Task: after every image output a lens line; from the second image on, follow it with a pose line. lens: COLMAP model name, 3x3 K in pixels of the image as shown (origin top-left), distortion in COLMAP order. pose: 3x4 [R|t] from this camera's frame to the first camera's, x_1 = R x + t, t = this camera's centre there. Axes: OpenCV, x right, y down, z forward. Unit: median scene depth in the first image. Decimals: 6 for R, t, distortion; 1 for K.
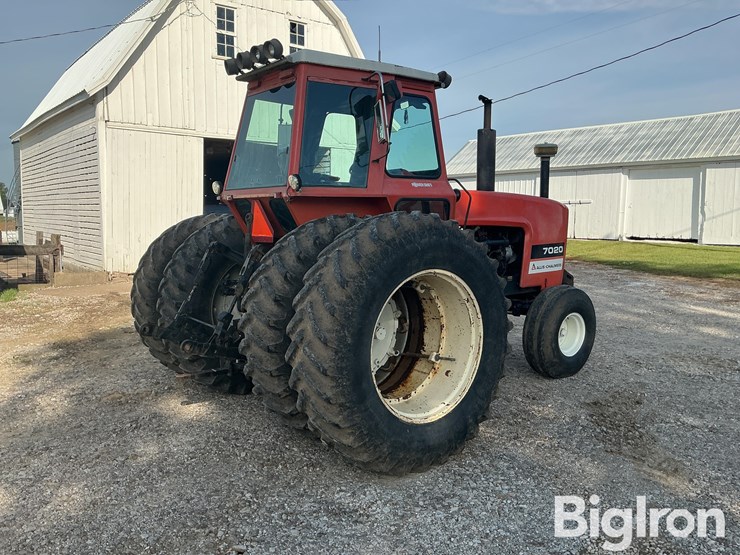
lens RADIAL K [[617.1, 0, 375.6], [0, 617.1, 274.7], [0, 0, 1]] dist [0.063982, -0.116013]
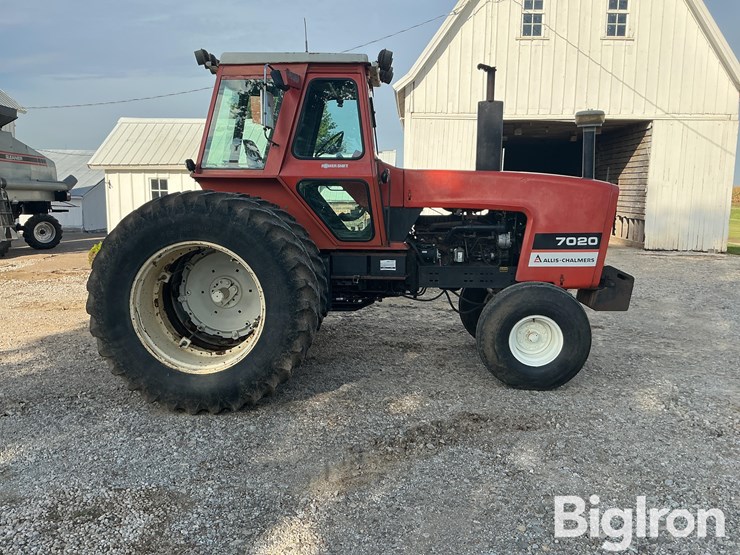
lens RADIAL K [[617.1, 0, 373.9], [0, 617.1, 277.7], [0, 0, 1]] dist [0.063982, -0.116013]
pose [[0.748337, 0.099983, -0.655740, 0.658314], [-0.076937, 0.994986, 0.063908, -0.024366], [0.658841, 0.002626, 0.752277, 0.210890]]
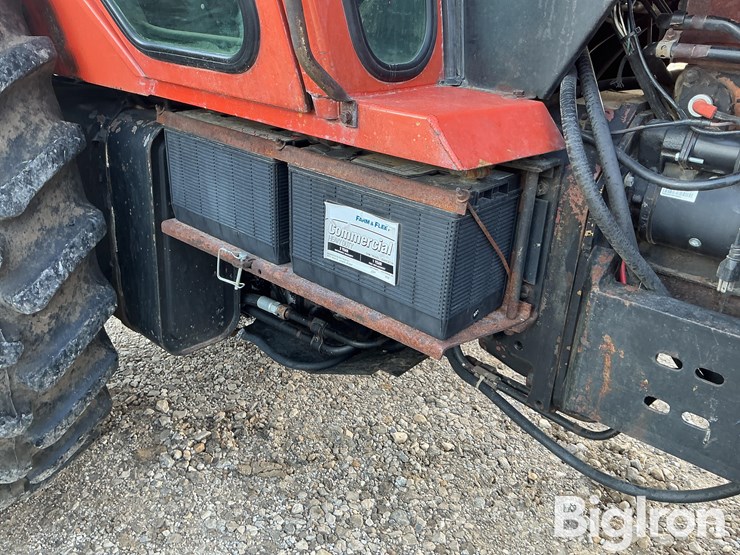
lens RADIAL K [[617.1, 0, 370.9], [0, 617.1, 281.1], [0, 0, 1]] dist [0.063982, -0.116013]
pose [[0.184247, 0.432779, -0.882471, 0.229089], [-0.143887, 0.900046, 0.411356, -0.037182], [0.972291, 0.051185, 0.228102, 0.846396]]
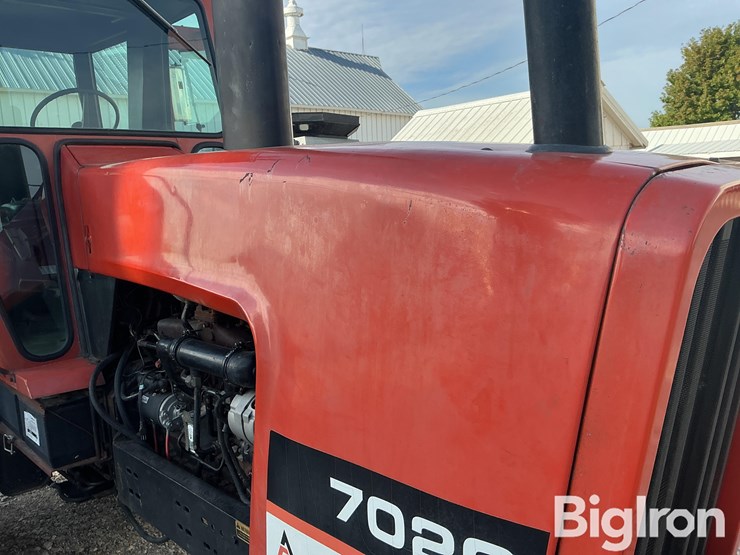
lens RADIAL K [[617.1, 0, 368.7], [0, 617.1, 274.2], [0, 0, 1]] dist [0.063982, -0.116013]
pose [[0.088816, 0.131348, -0.987350, 0.433404], [-0.047879, 0.990684, 0.127485, -0.118885], [0.994897, 0.035950, 0.094277, 1.018561]]
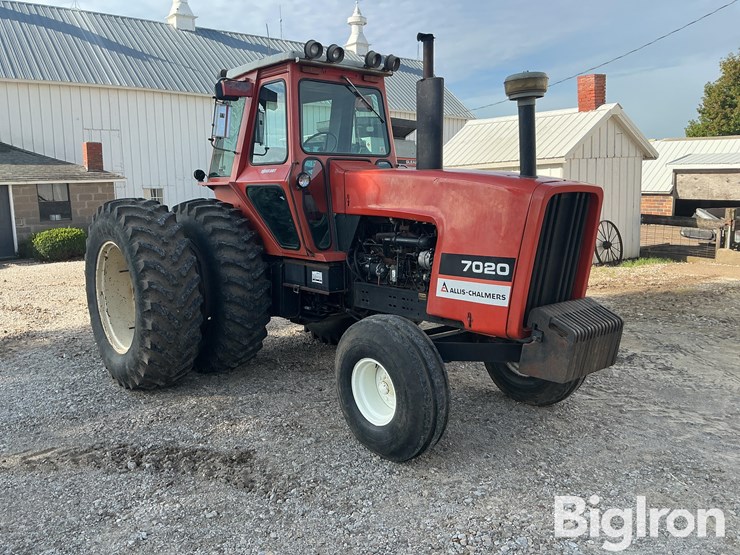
lens RADIAL K [[617.1, 0, 373.2], [0, 617.1, 278.0], [0, 0, 1]] dist [0.063982, -0.116013]
pose [[0.032863, 0.149997, -0.988140, 0.888303], [-0.089566, 0.985138, 0.146562, -0.109559], [0.995439, 0.083687, 0.045809, 0.910794]]
